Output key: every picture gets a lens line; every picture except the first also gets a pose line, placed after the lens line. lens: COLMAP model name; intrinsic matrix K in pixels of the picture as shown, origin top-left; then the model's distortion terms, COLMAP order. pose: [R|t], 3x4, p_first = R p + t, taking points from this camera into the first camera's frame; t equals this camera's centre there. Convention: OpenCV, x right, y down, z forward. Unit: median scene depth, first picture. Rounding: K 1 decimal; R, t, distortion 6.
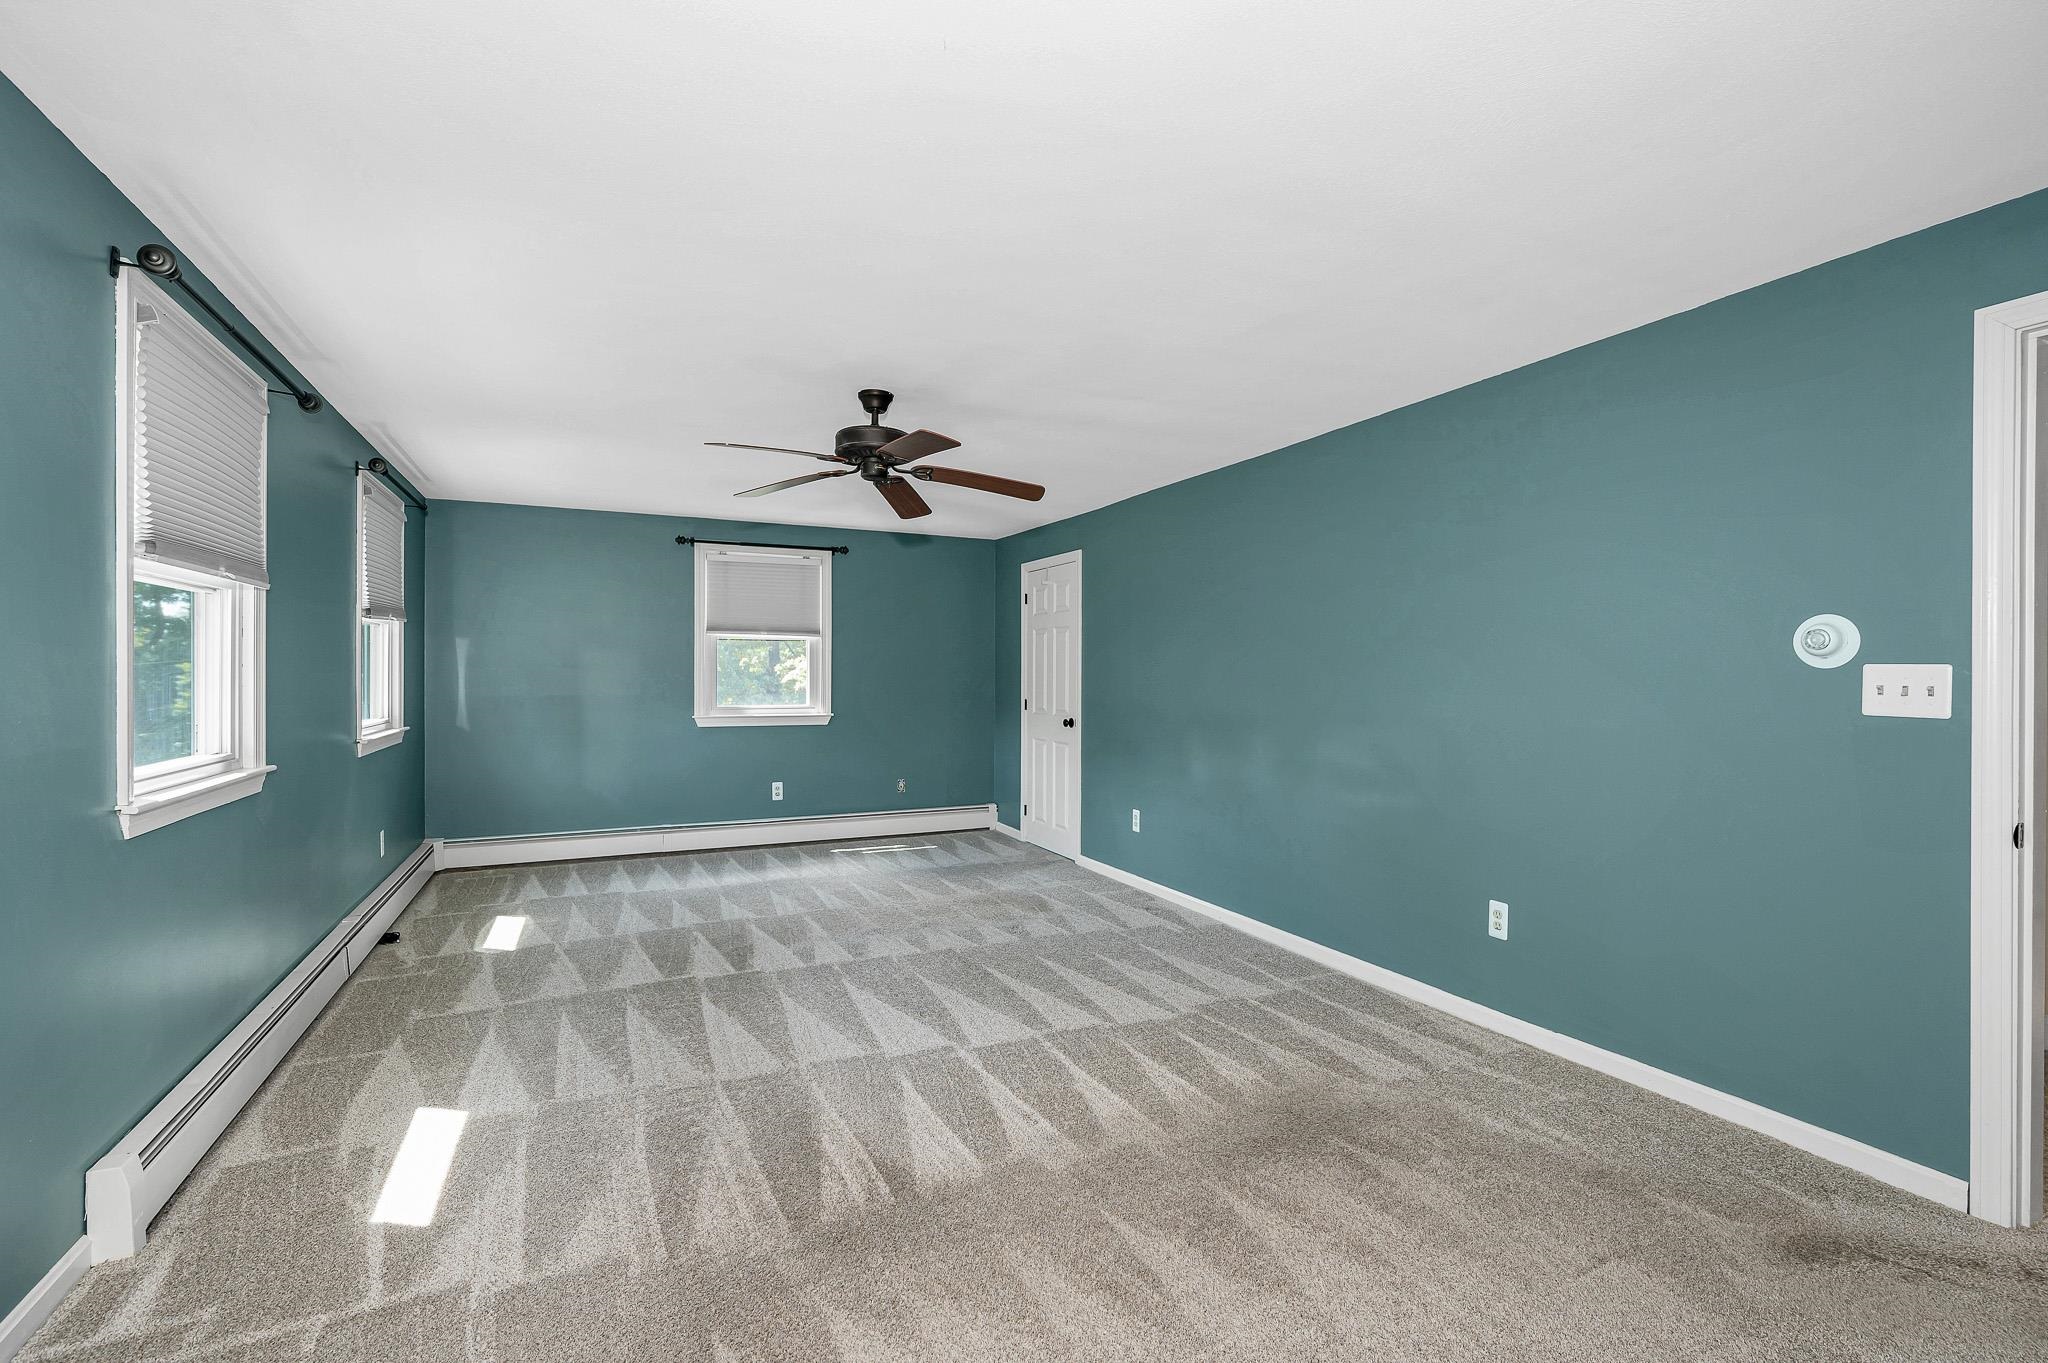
lens RADIAL K [[898.9, 0, 1020.6], [0, 898.9, 682.5], [0, 0, 1]] dist [-0.000962, 0.000380]
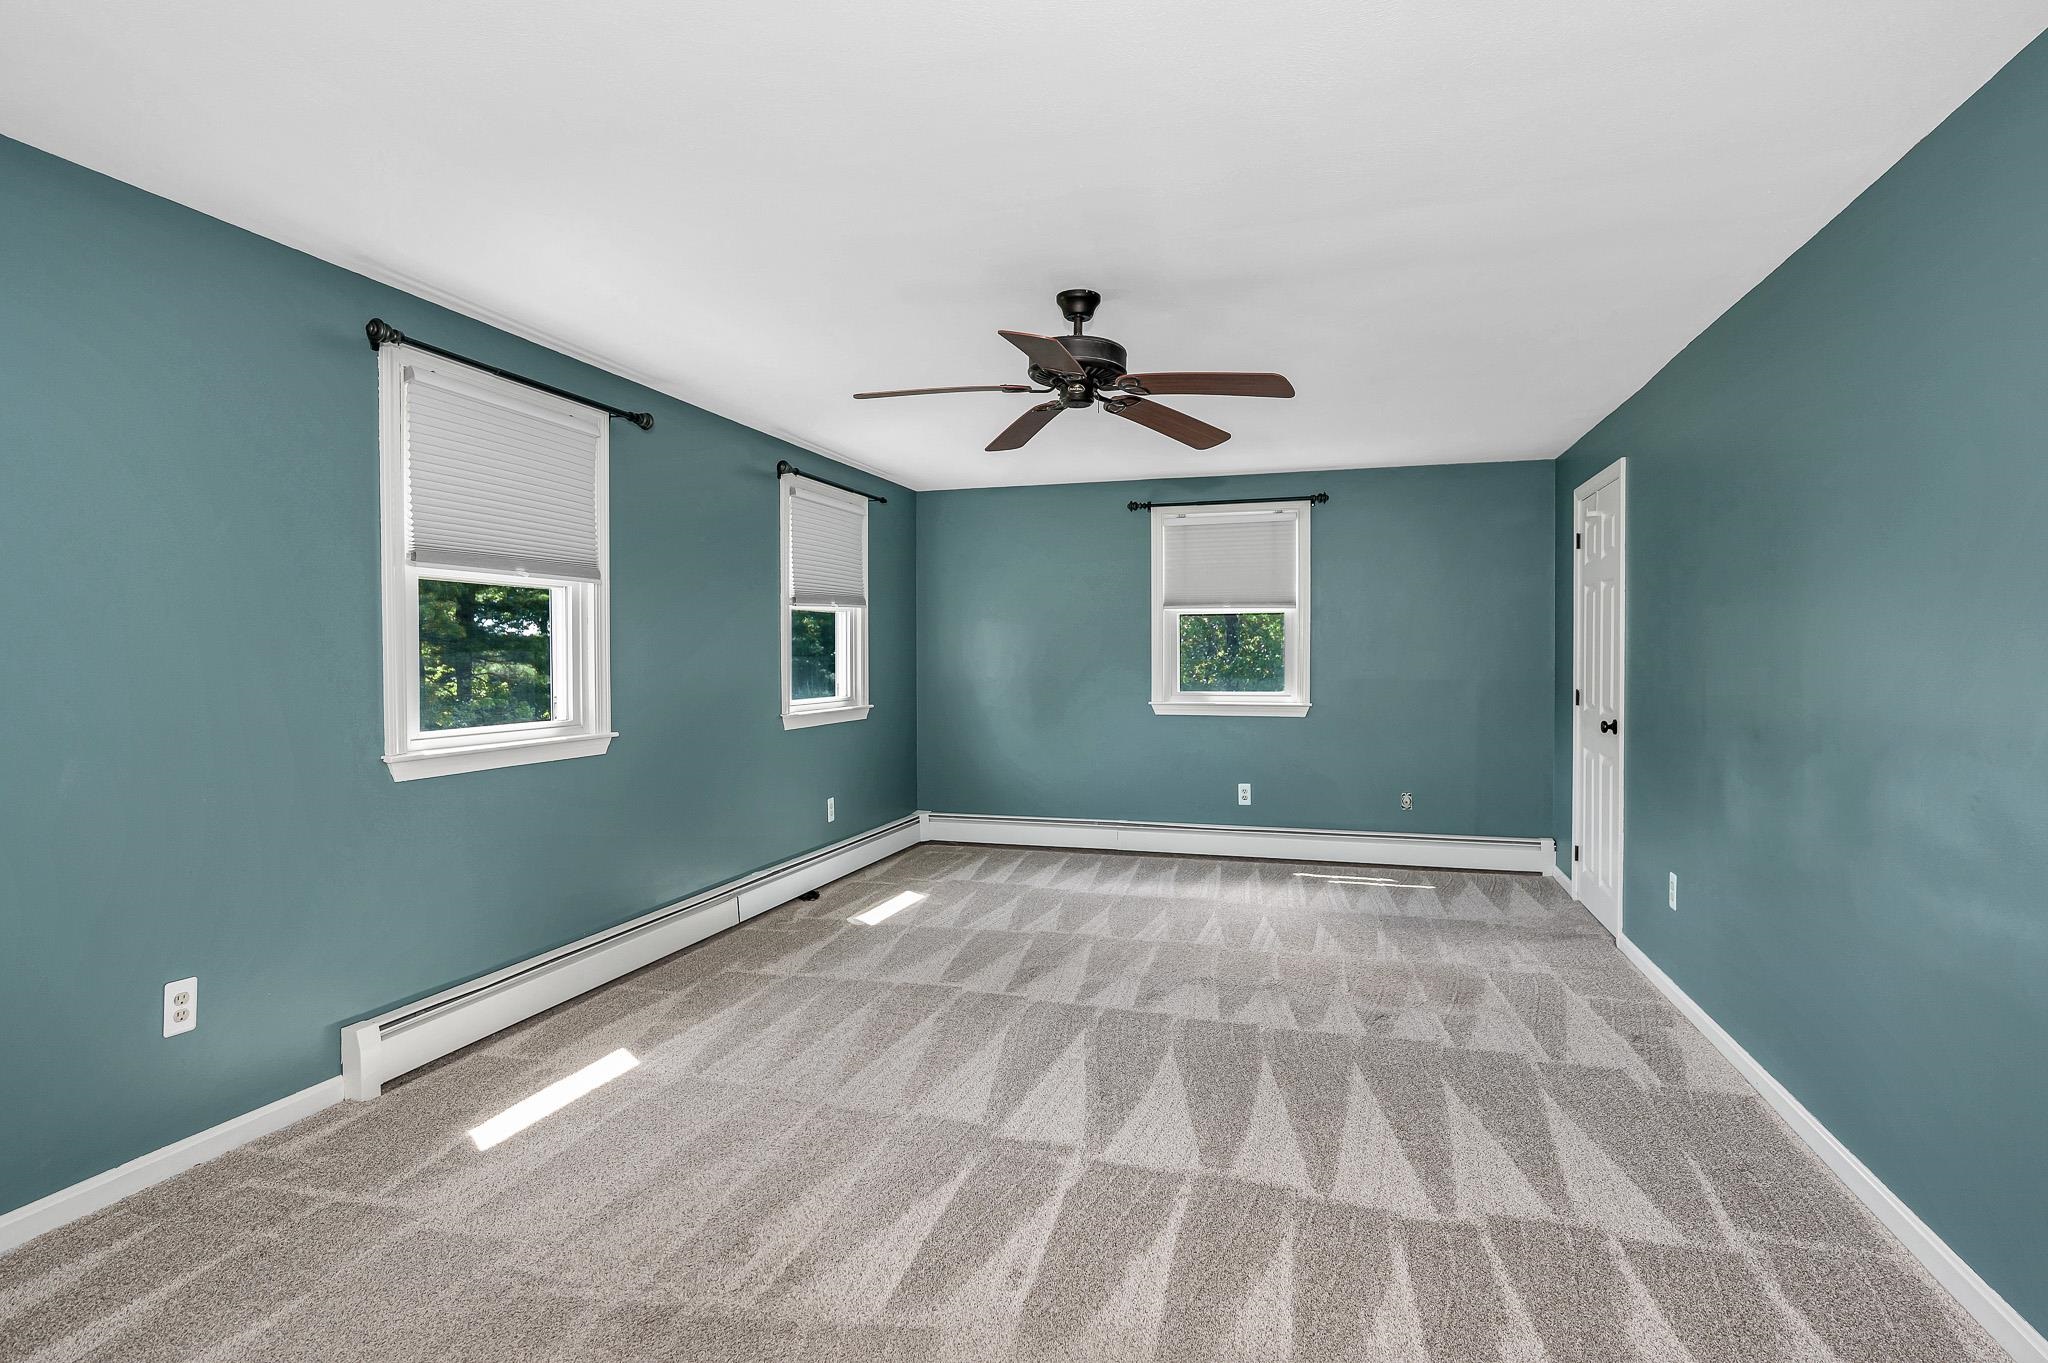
lens RADIAL K [[1018.0, 0, 1039.9], [0, 1018.0, 673.2], [0, 0, 1]] dist [0.000317, -0.000408]
pose [[0.748892, 0.005838, -0.662667, 0.360625], [-0.001345, 0.999973, 0.007289, 0.002222], [0.662691, -0.004568, 0.748879, 0.272140]]
